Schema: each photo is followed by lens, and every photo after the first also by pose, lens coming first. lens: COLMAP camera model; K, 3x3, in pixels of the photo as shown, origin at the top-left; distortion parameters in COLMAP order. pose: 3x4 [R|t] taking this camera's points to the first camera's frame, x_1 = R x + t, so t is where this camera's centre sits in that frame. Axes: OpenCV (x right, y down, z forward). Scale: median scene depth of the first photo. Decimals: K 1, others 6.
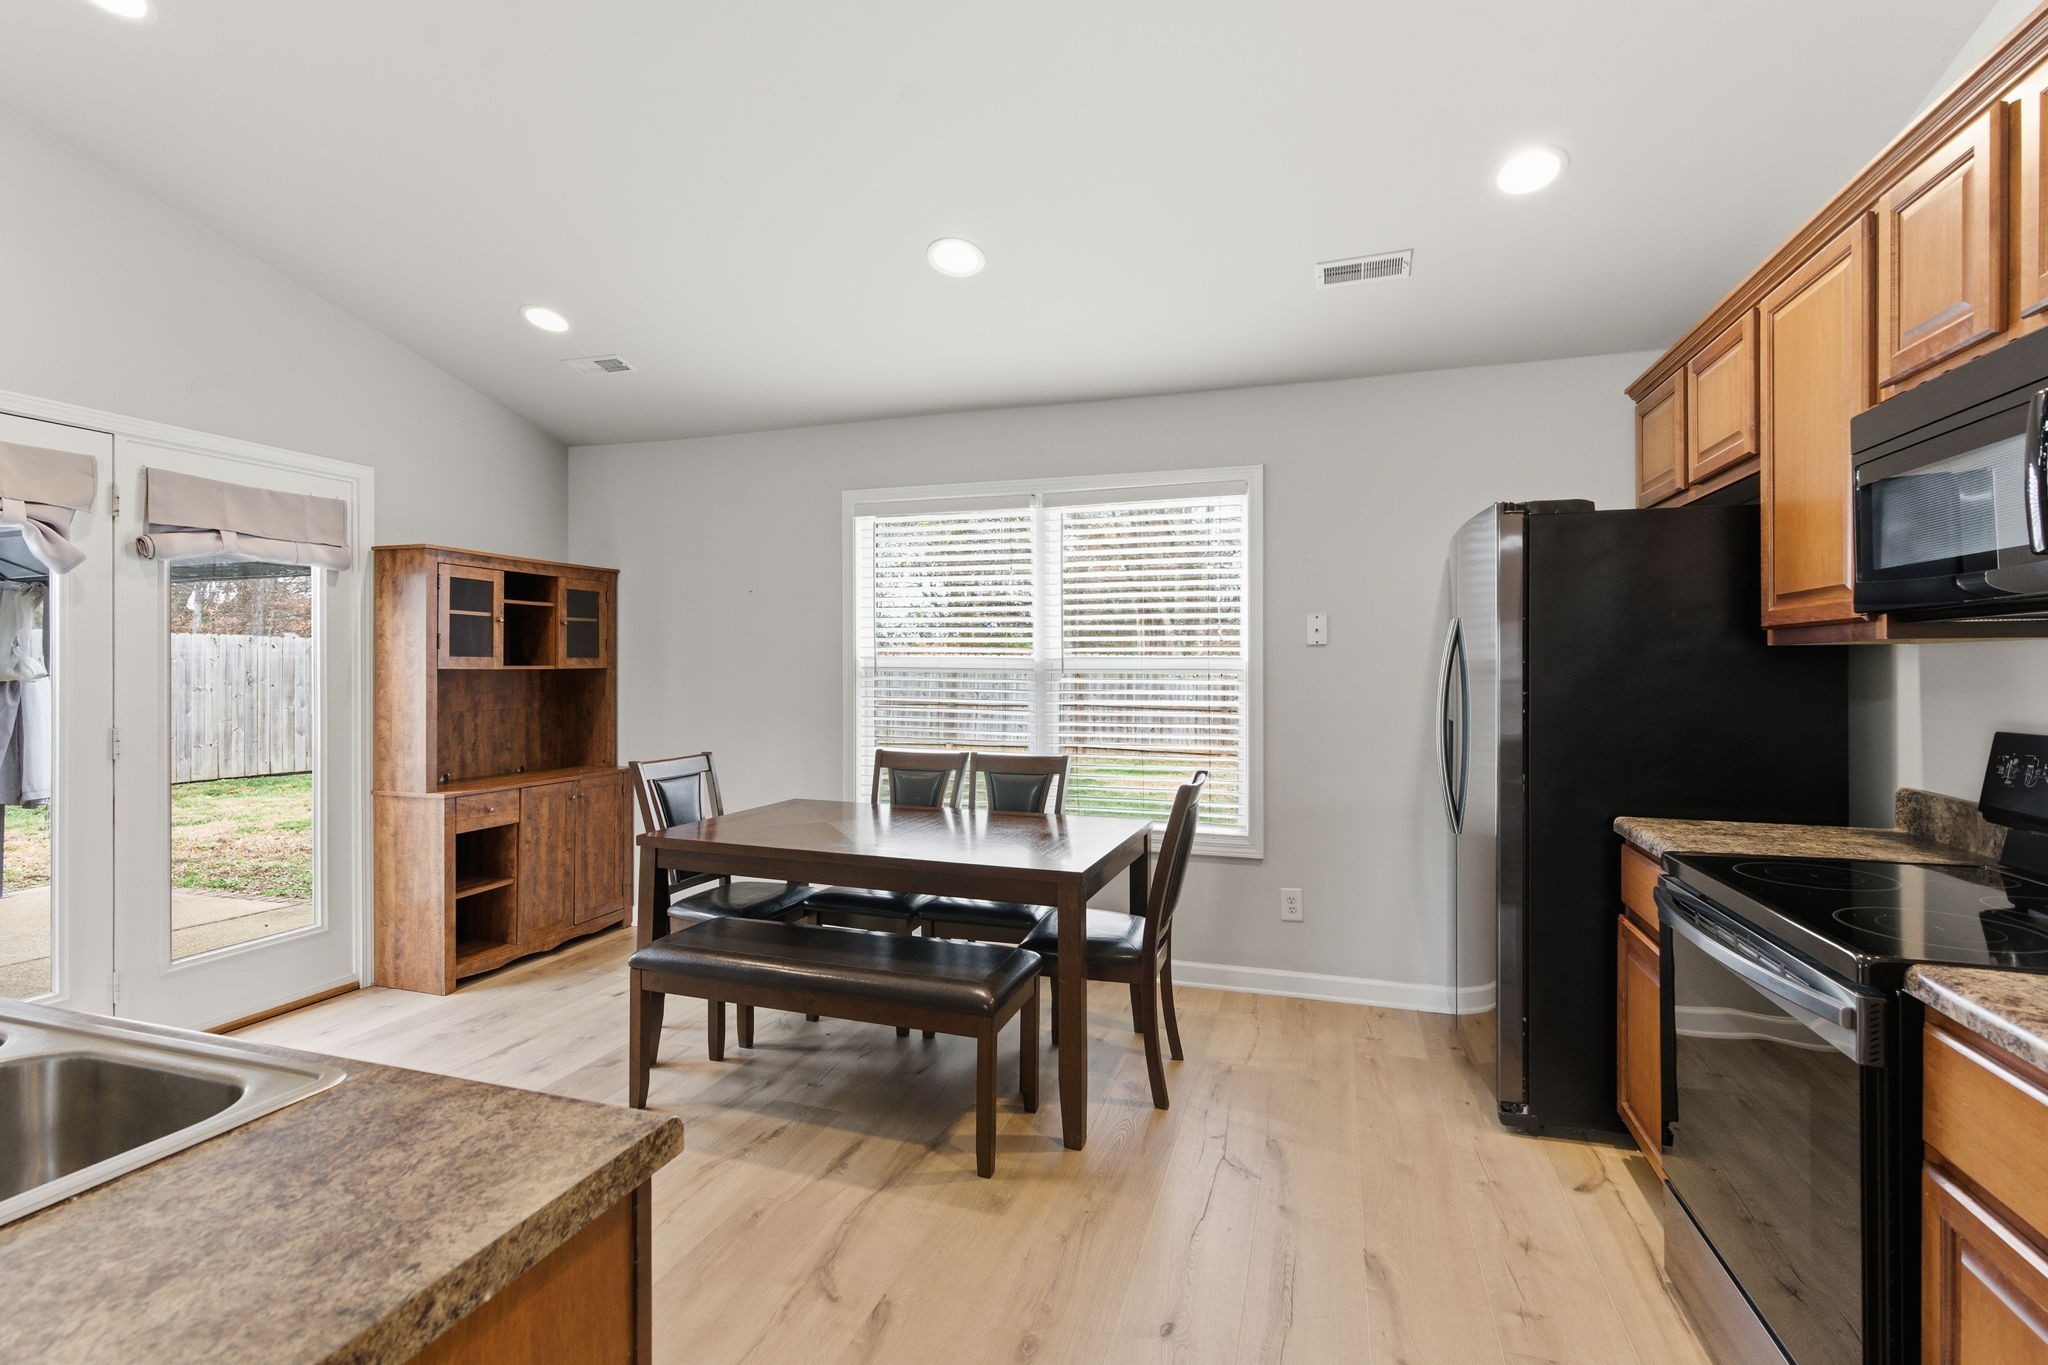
lens RADIAL K [[920.8, 0, 1031.4], [0, 920.8, 668.4], [0, 0, 1]] dist [0.002667, 0.000929]
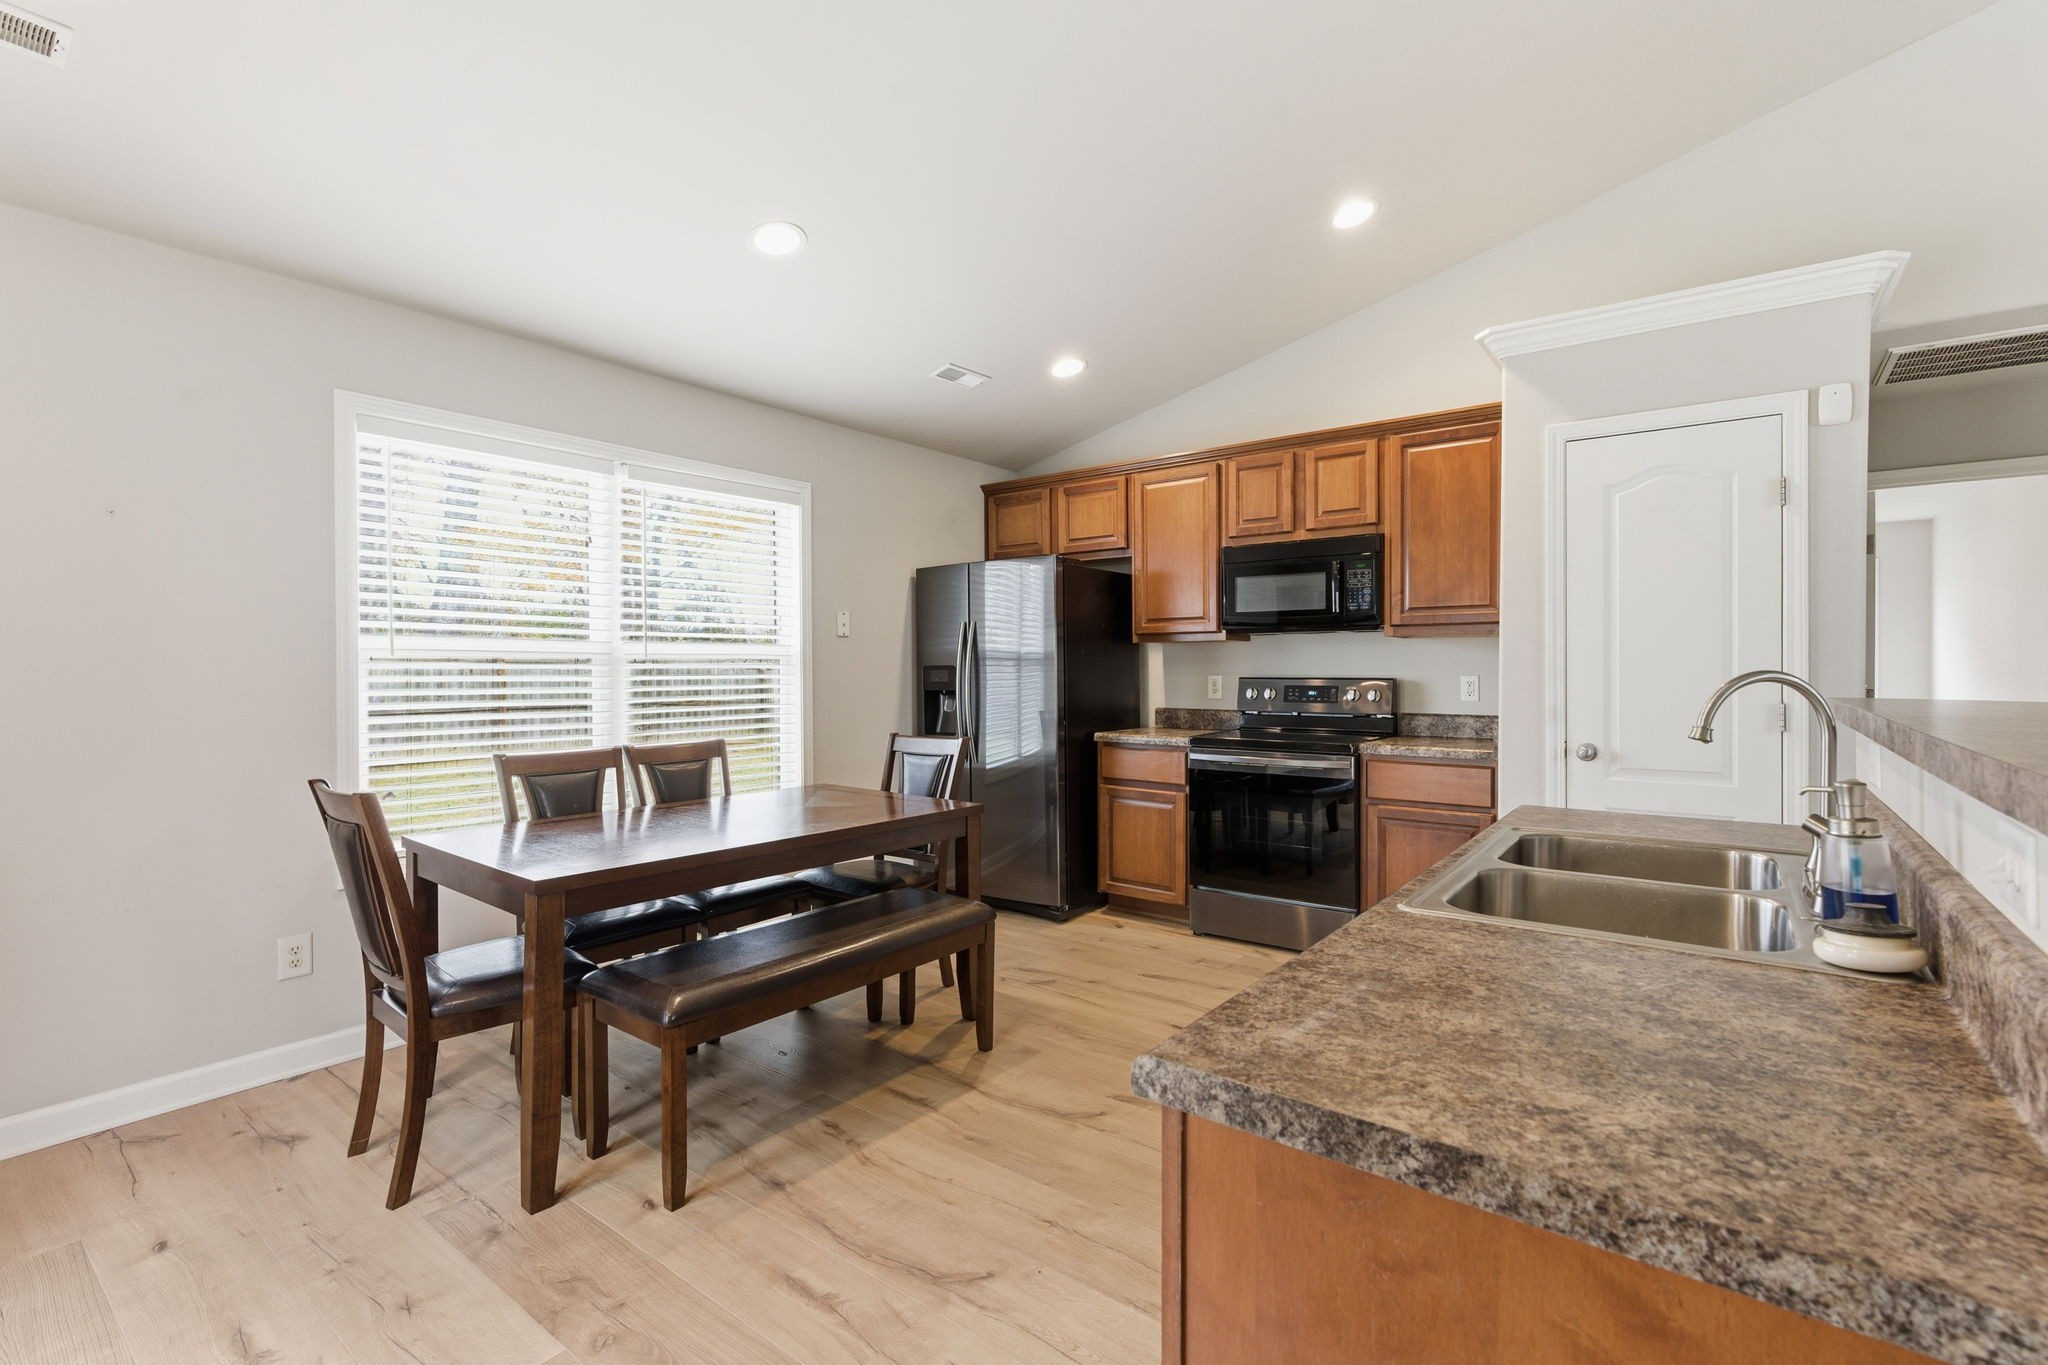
lens RADIAL K [[920.8, 0, 1031.4], [0, 920.8, 668.4], [0, 0, 1]] dist [0.002667, 0.000929]
pose [[0.330338, -0.001928, 0.943861, -1.144219], [0.006695, 0.999978, -0.000300, 0.029315], [-0.943839, 0.006418, 0.330344, 0.495280]]
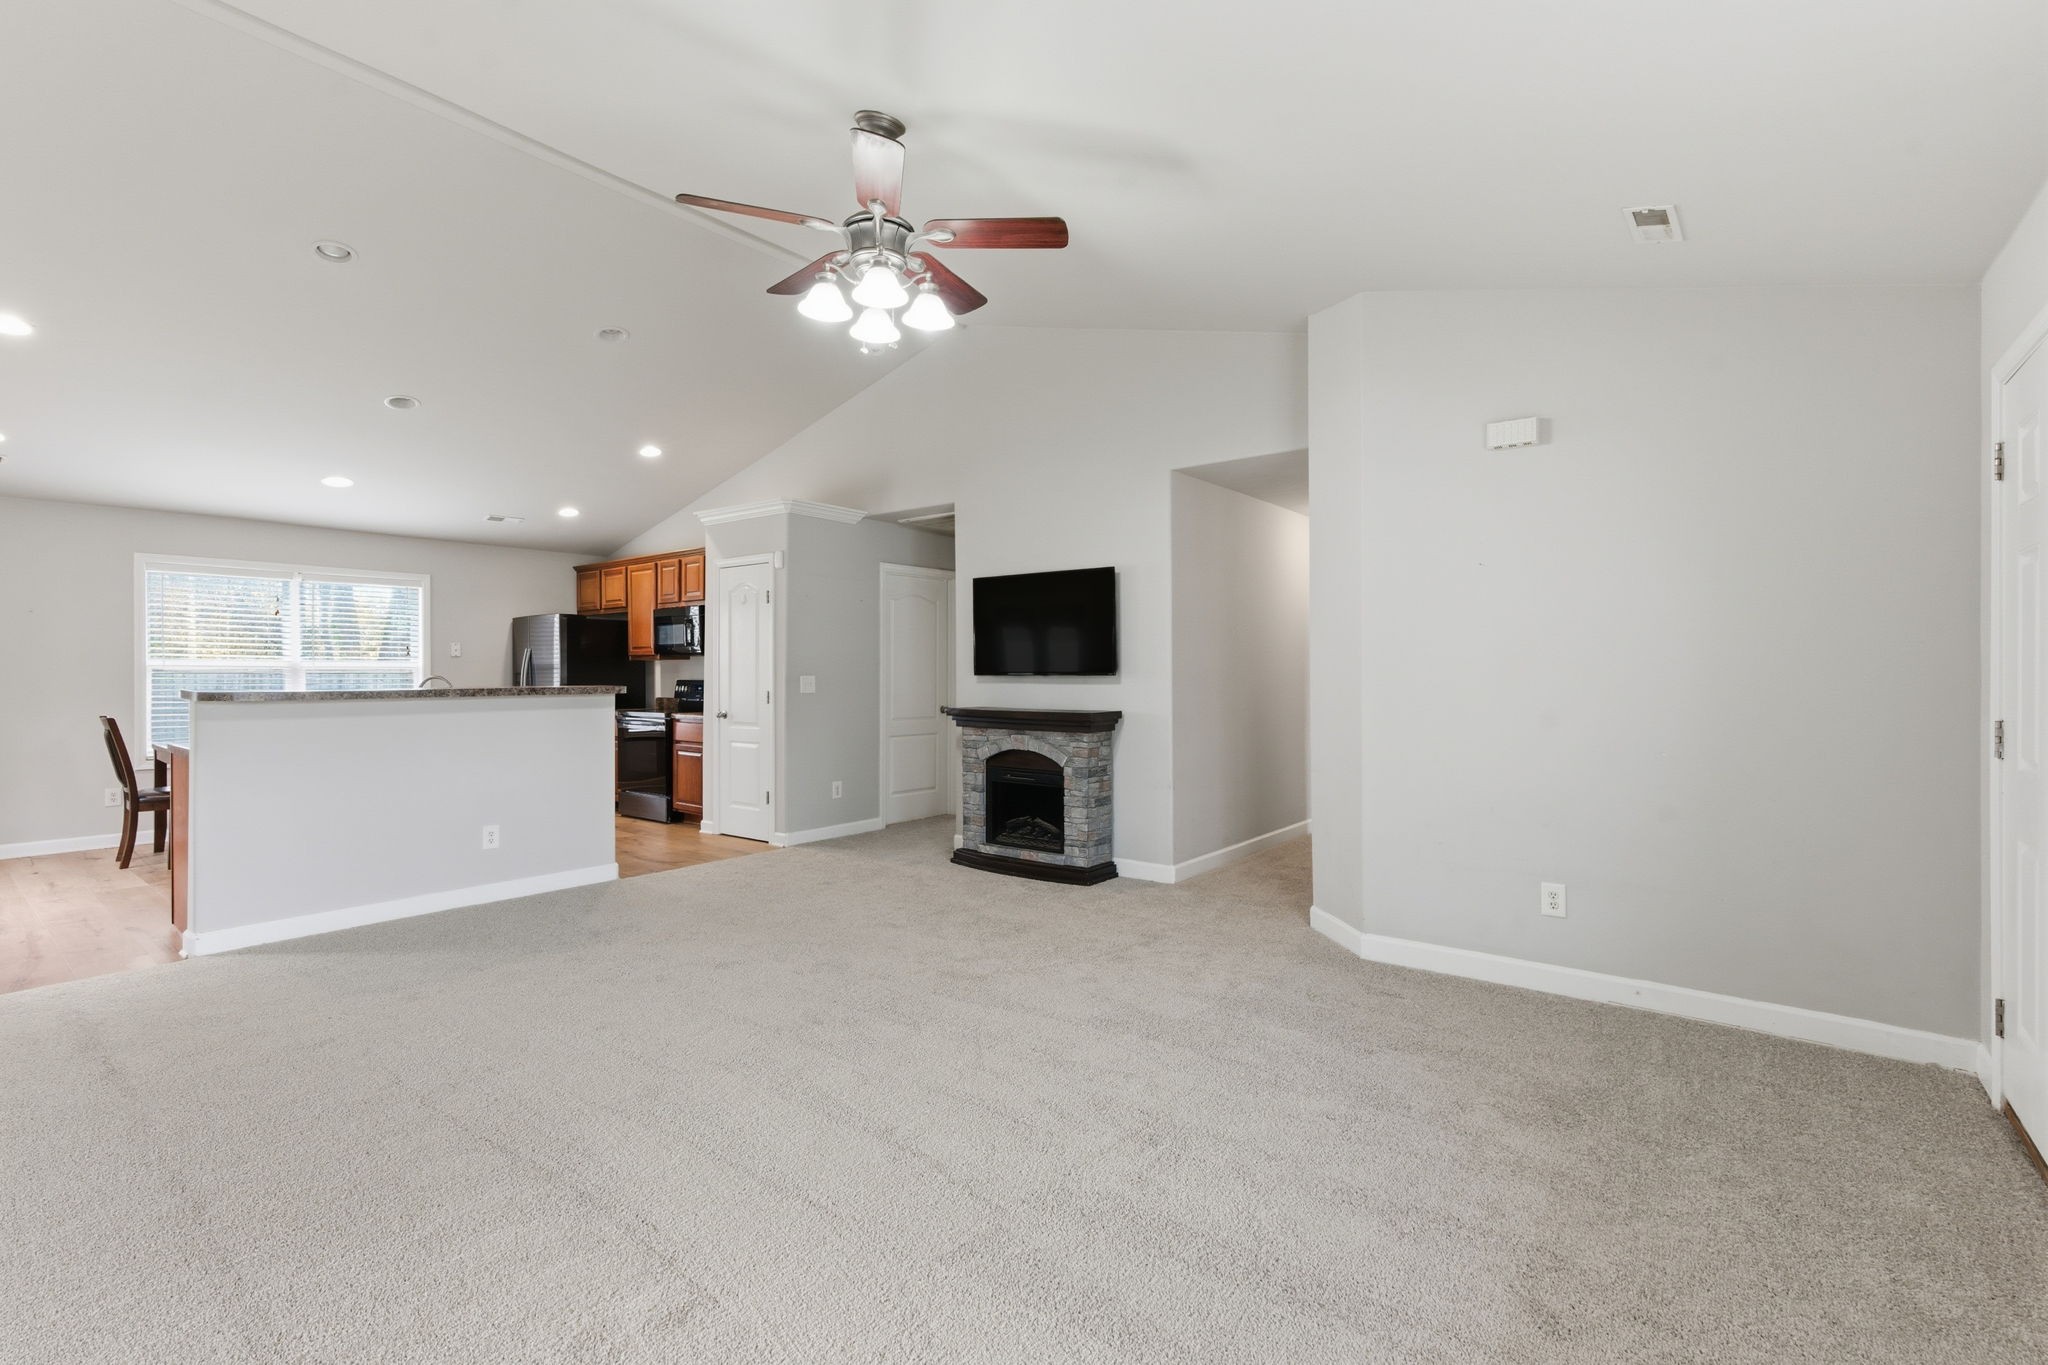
lens RADIAL K [[920.8, 0, 1031.4], [0, 920.8, 668.4], [0, 0, 1]] dist [0.002667, 0.000929]
pose [[0.352574, 0.004794, 0.935772, -1.930264], [0.004058, 0.999970, -0.006652, 0.035951], [-0.935775, 0.006143, 0.352543, -1.670376]]
